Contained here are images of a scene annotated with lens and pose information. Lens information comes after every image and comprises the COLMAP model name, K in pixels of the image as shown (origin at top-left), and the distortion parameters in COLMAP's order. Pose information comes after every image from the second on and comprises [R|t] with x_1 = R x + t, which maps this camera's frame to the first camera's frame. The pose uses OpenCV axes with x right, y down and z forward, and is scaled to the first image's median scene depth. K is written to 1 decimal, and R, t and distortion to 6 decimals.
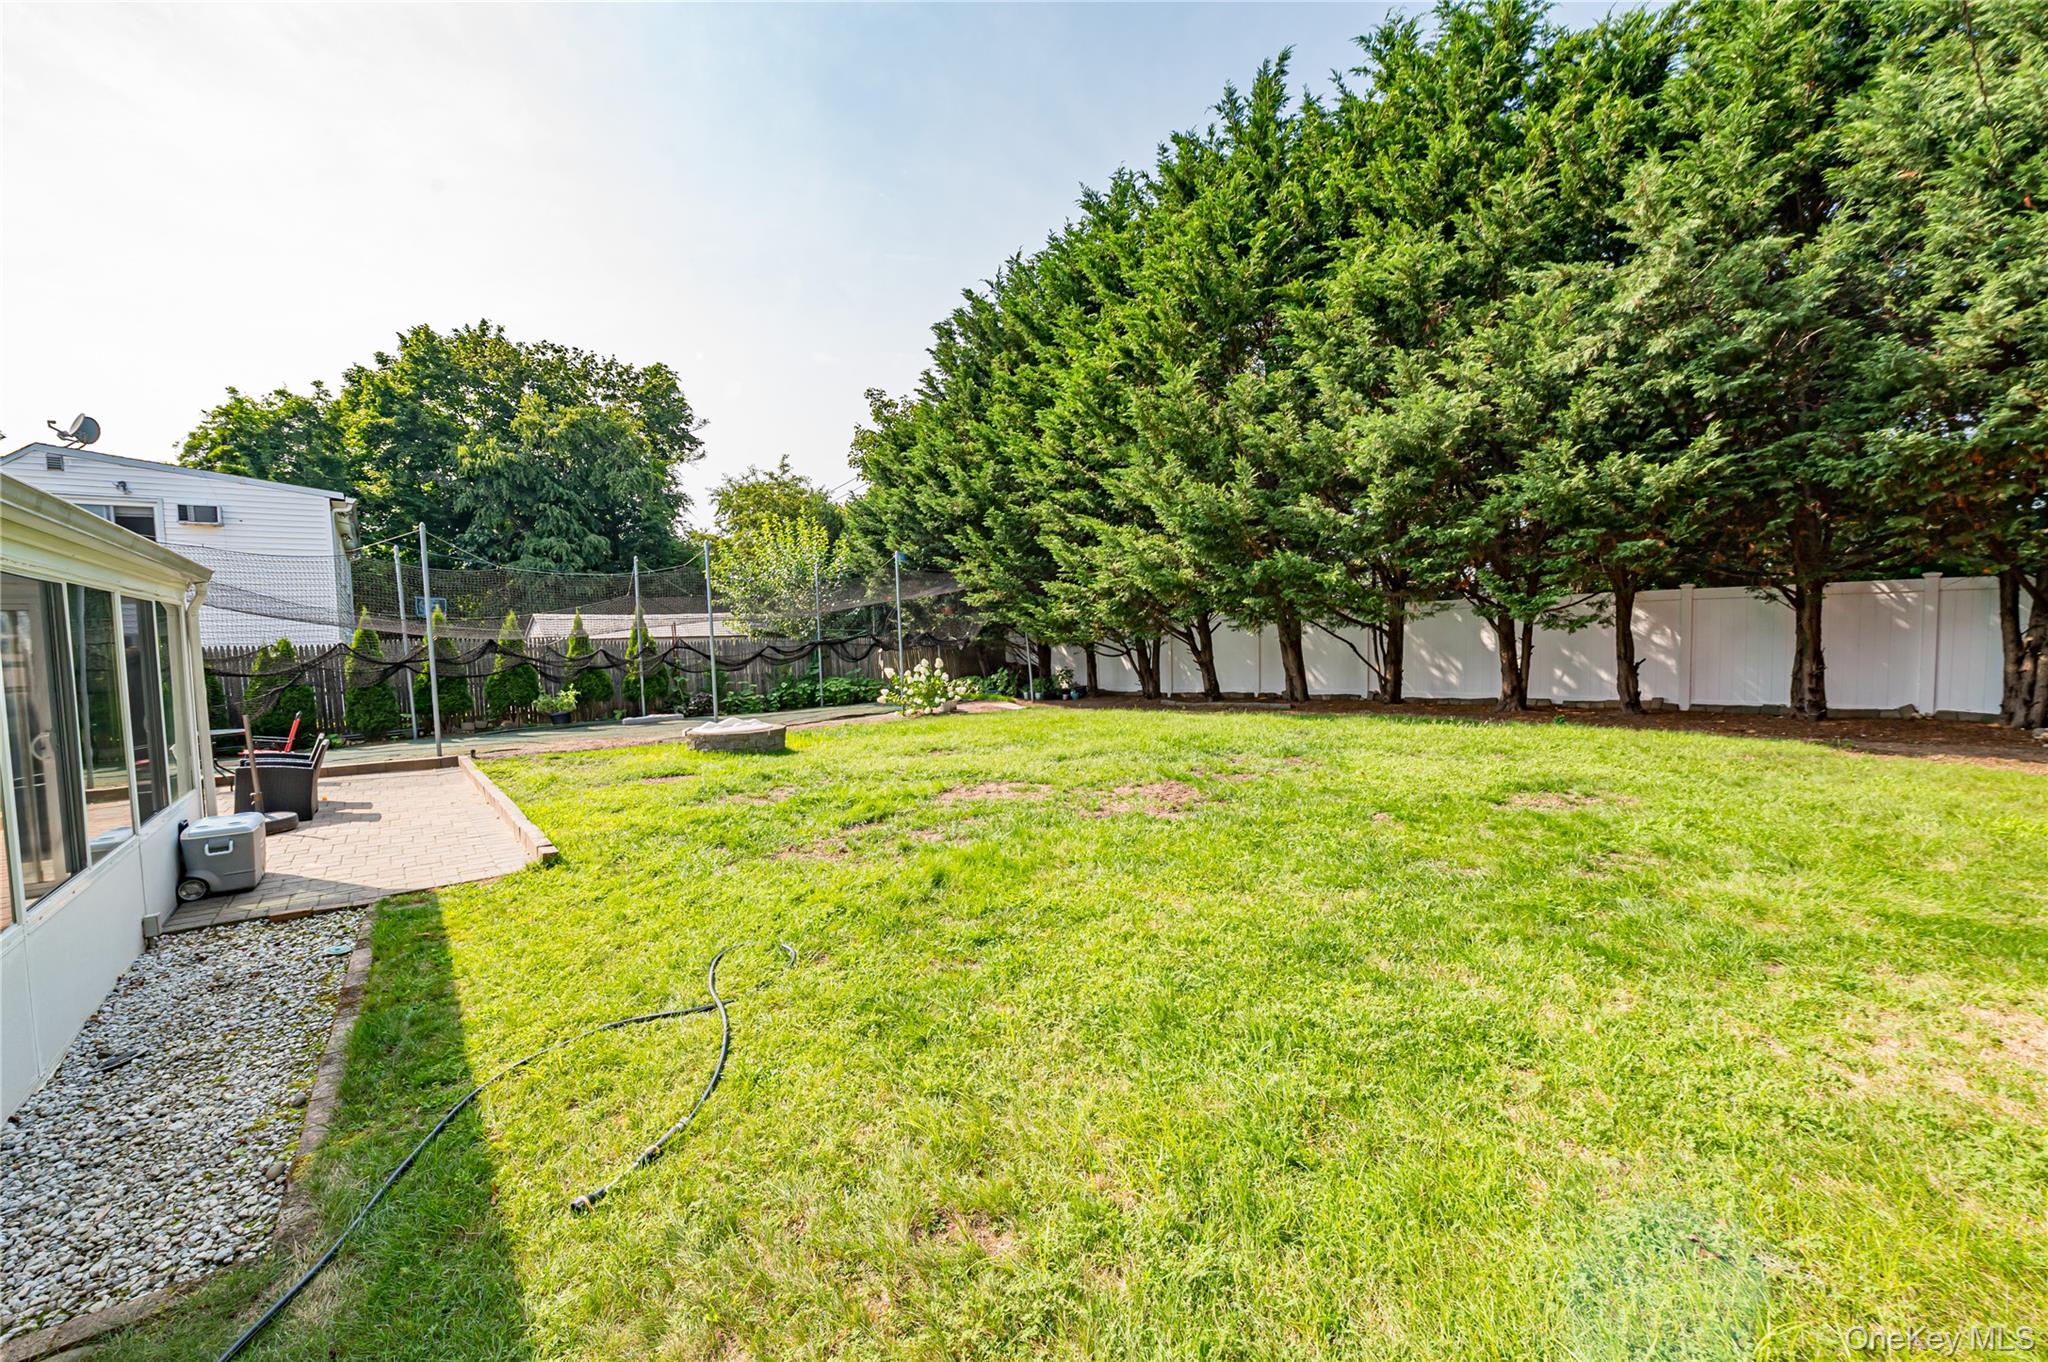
lens RADIAL K [[799.8, 0, 1024.9], [0, 799.8, 685.8], [0, 0, 1]] dist [0.002397, 0.000062]
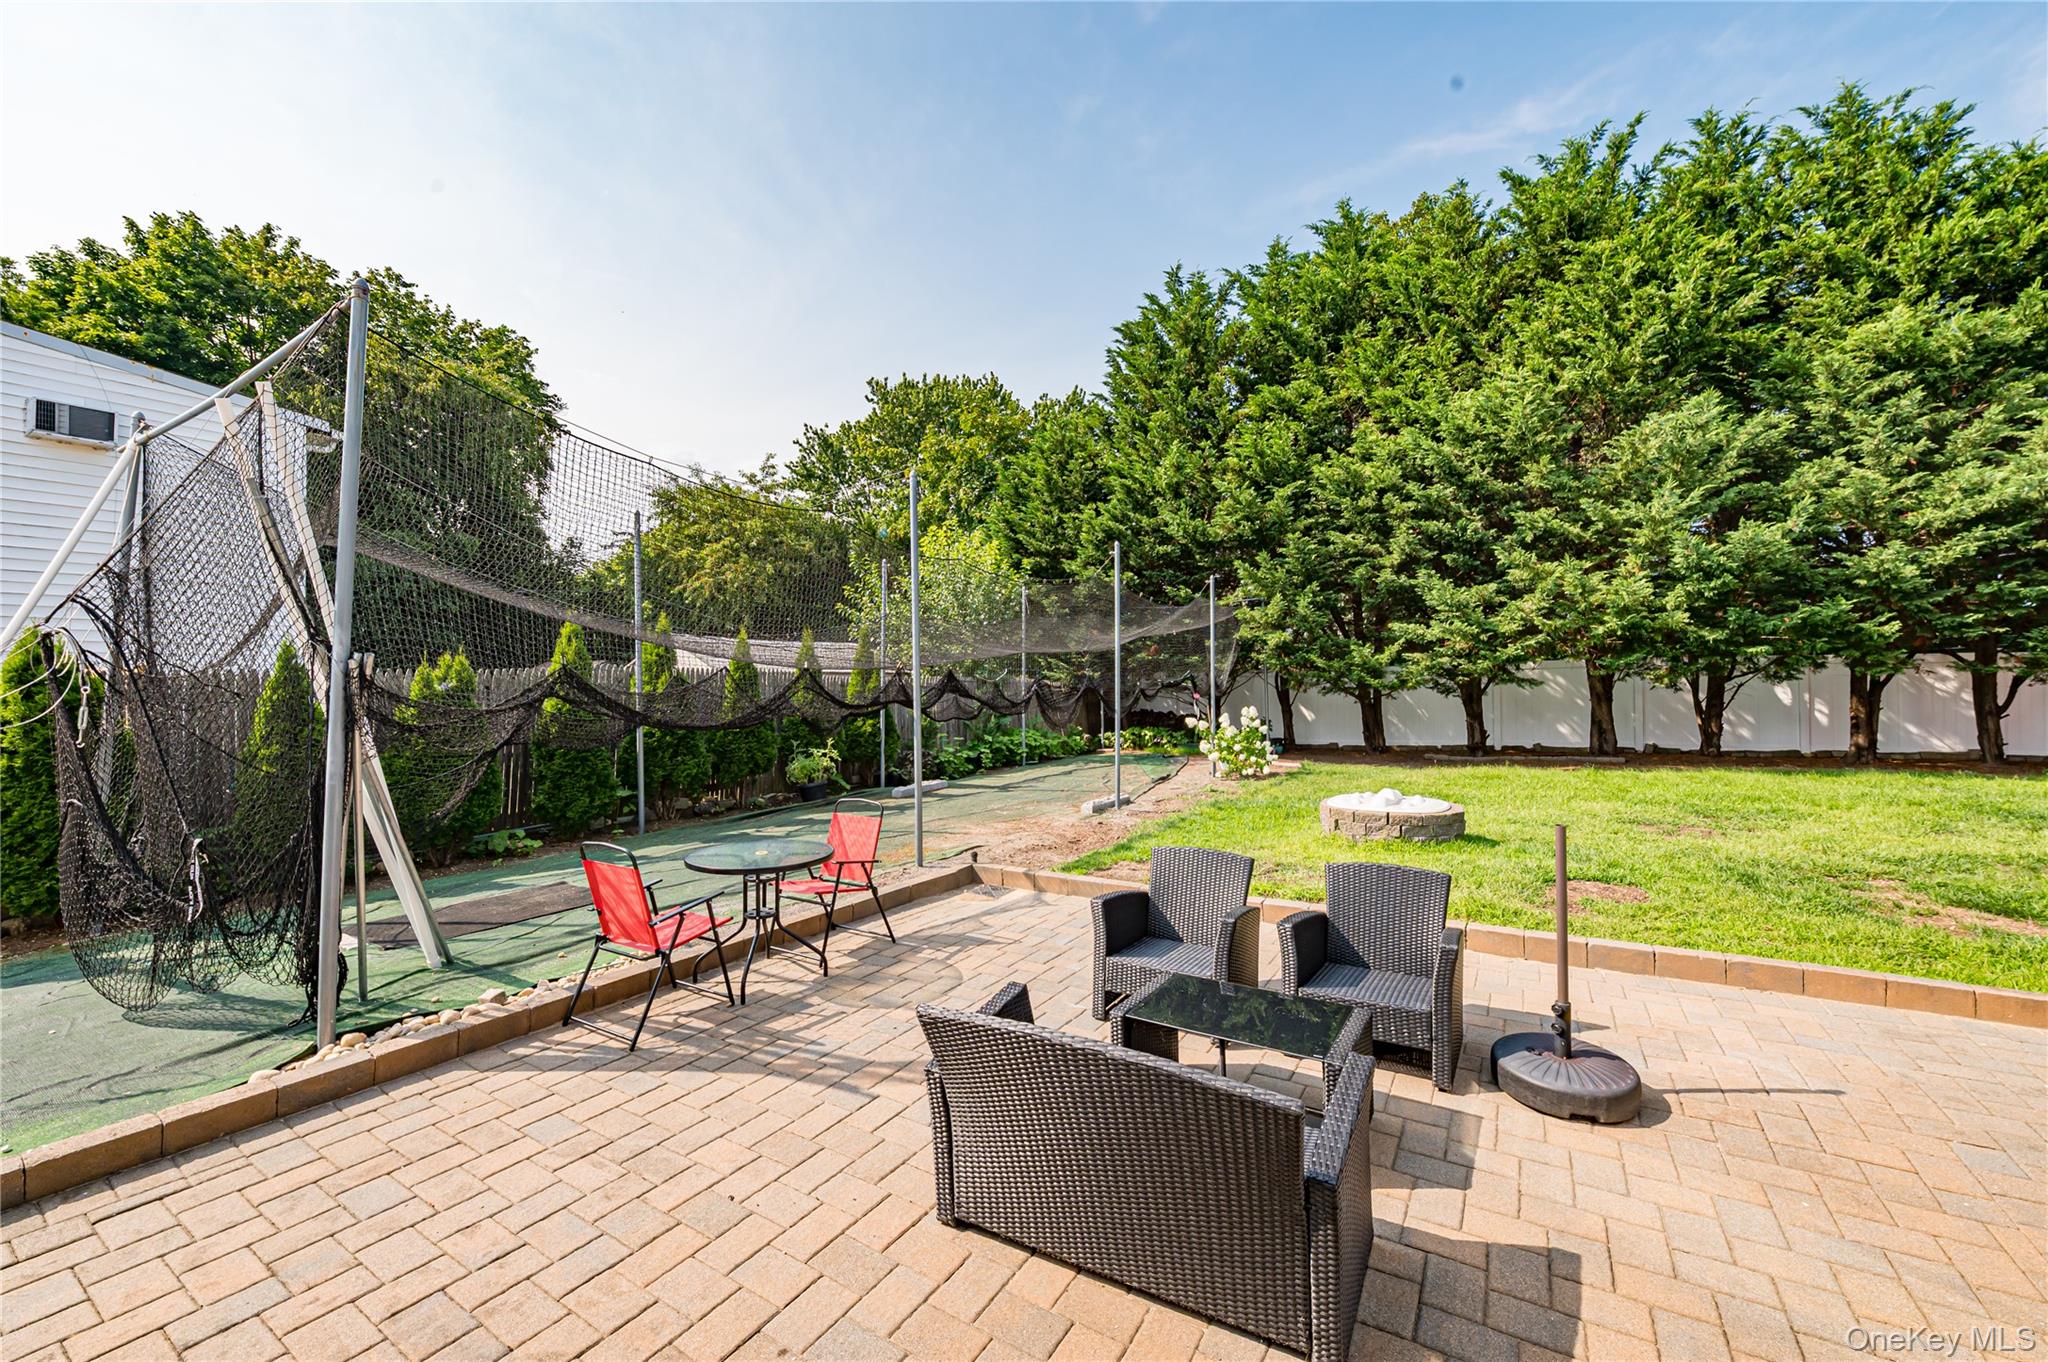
lens RADIAL K [[805.1, 0, 1022.2], [0, 805.1, 669.2], [0, 0, 1]] dist [-0.012795, 0.000221]
pose [[0.939104, 0.026204, 0.342631, -0.568490], [0.002123, 0.996627, -0.082039, -0.003958], [-0.343625, 0.077771, 0.935881, 0.277954]]
